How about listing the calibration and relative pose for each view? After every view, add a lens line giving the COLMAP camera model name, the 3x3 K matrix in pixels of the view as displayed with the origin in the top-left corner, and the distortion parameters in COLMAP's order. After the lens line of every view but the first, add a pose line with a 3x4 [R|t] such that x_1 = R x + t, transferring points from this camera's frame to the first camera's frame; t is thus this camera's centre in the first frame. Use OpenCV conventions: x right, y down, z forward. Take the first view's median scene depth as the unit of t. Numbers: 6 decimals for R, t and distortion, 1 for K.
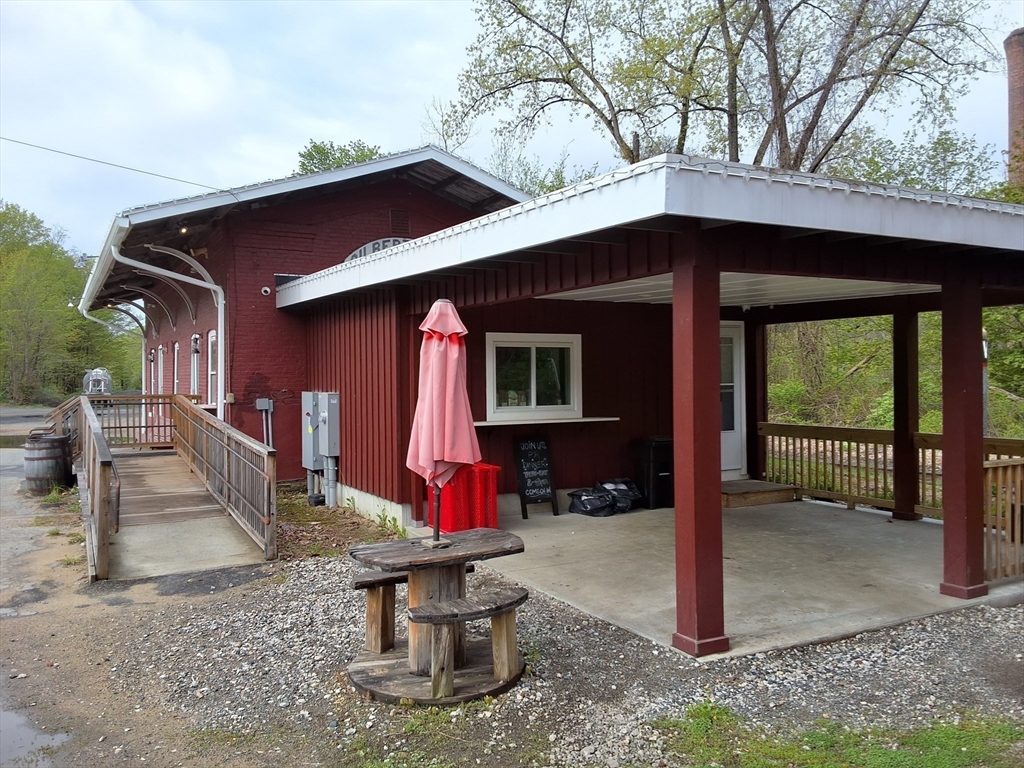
lens RADIAL K [[812.9, 0, 512.0], [0, 812.9, 384.0], [0, 0, 1]] dist [0.130231, -0.204703]
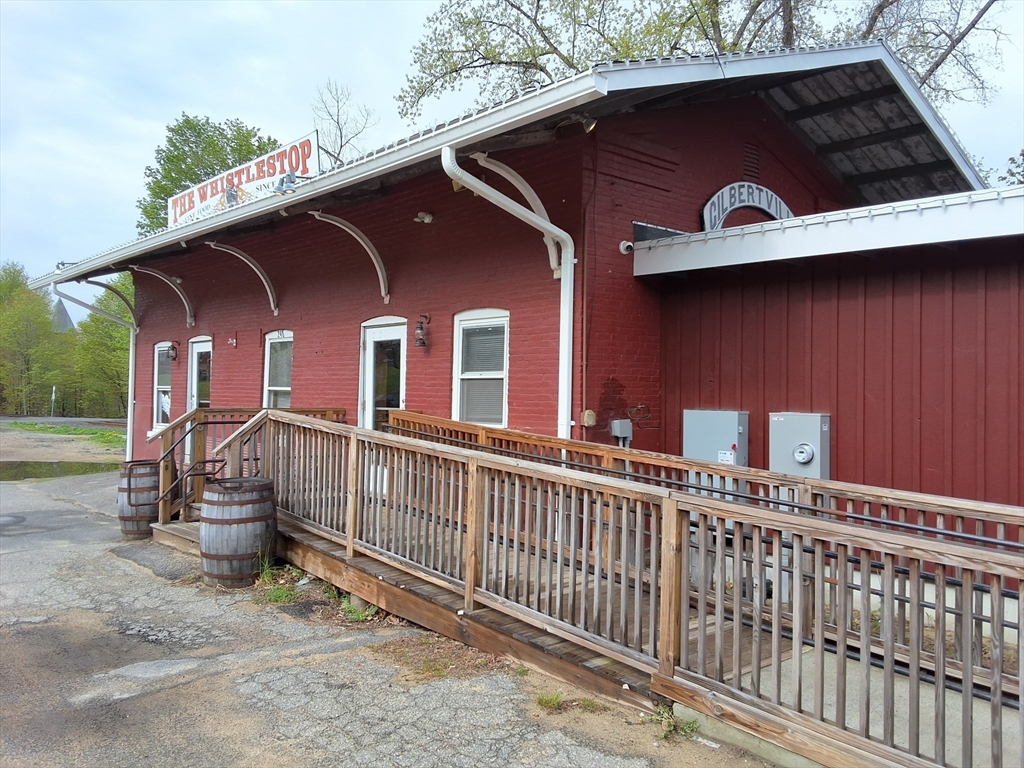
lens RADIAL K [[812.9, 0, 512.0], [0, 812.9, 384.0], [0, 0, 1]] dist [0.130231, -0.204703]
pose [[0.974203, 0.024561, 0.224331, -0.595035], [-0.020303, 0.999568, -0.021270, 0.006622], [-0.224757, 0.016167, 0.974281, 0.475855]]
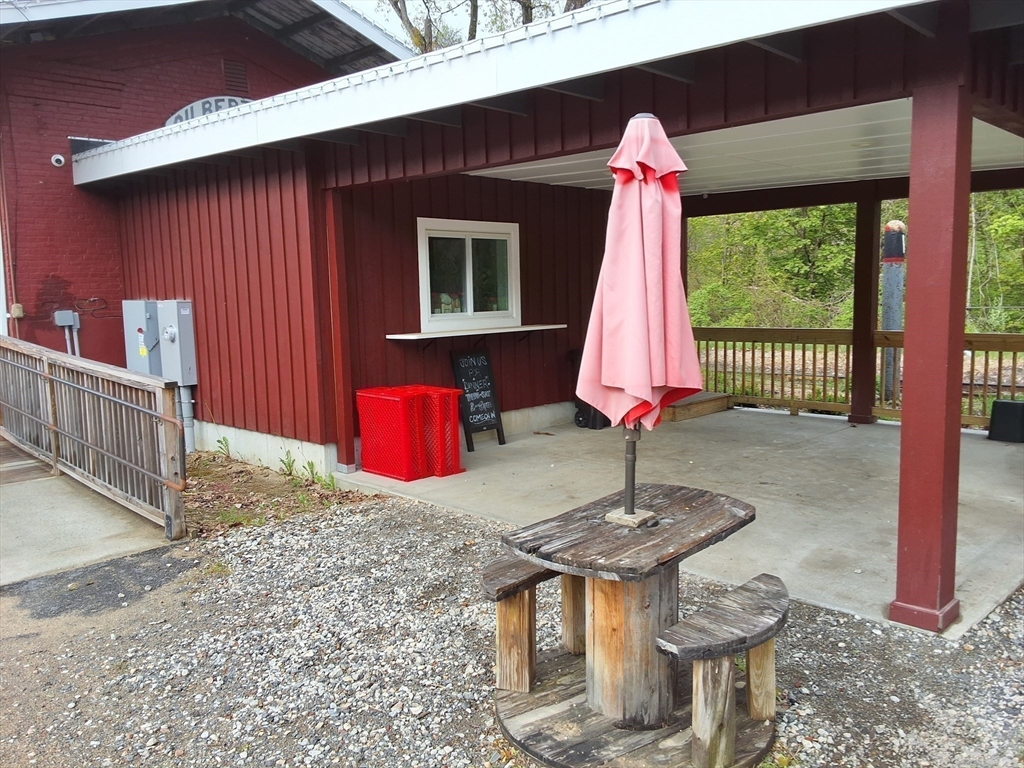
lens RADIAL K [[812.9, 0, 512.0], [0, 812.9, 384.0], [0, 0, 1]] dist [0.130231, -0.204703]
pose [[0.954770, -0.045524, 0.293840, -0.162940], [0.014705, 0.994230, 0.106253, 0.011499], [-0.296982, -0.097126, 0.949931, 0.200302]]
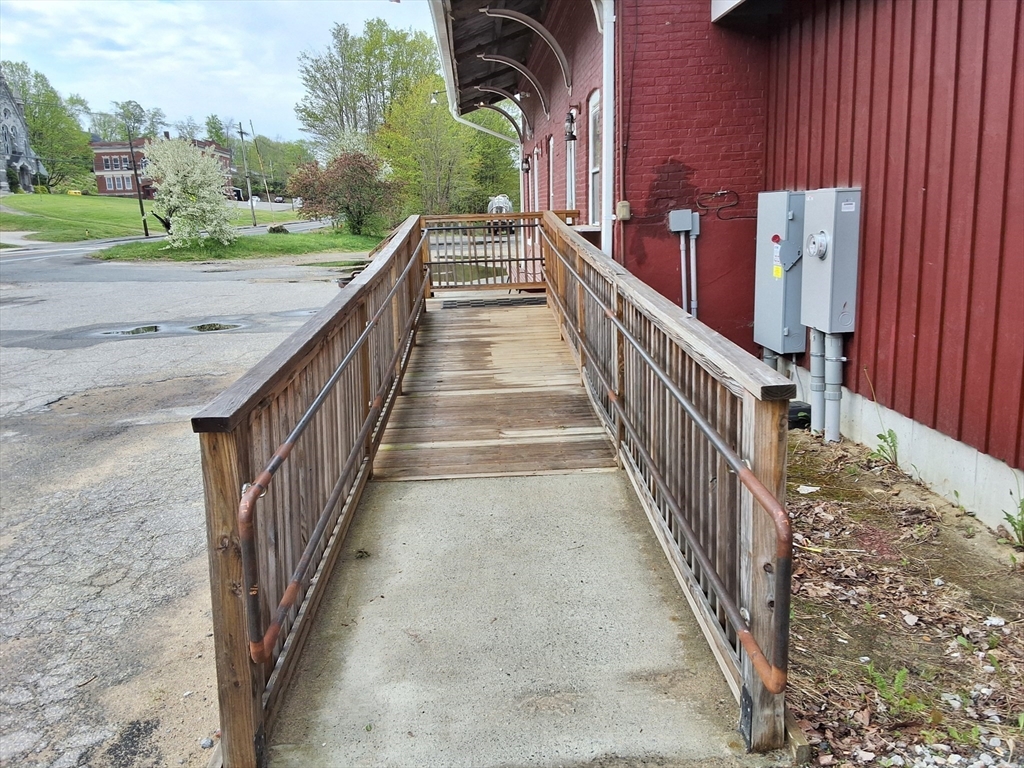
lens RADIAL K [[812.9, 0, 512.0], [0, 812.9, 384.0], [0, 0, 1]] dist [0.130231, -0.204703]
pose [[0.895560, 0.066171, -0.439993, -0.184029], [0.028140, 0.978477, 0.204430, 0.018650], [0.444051, -0.195461, 0.874422, 0.534587]]
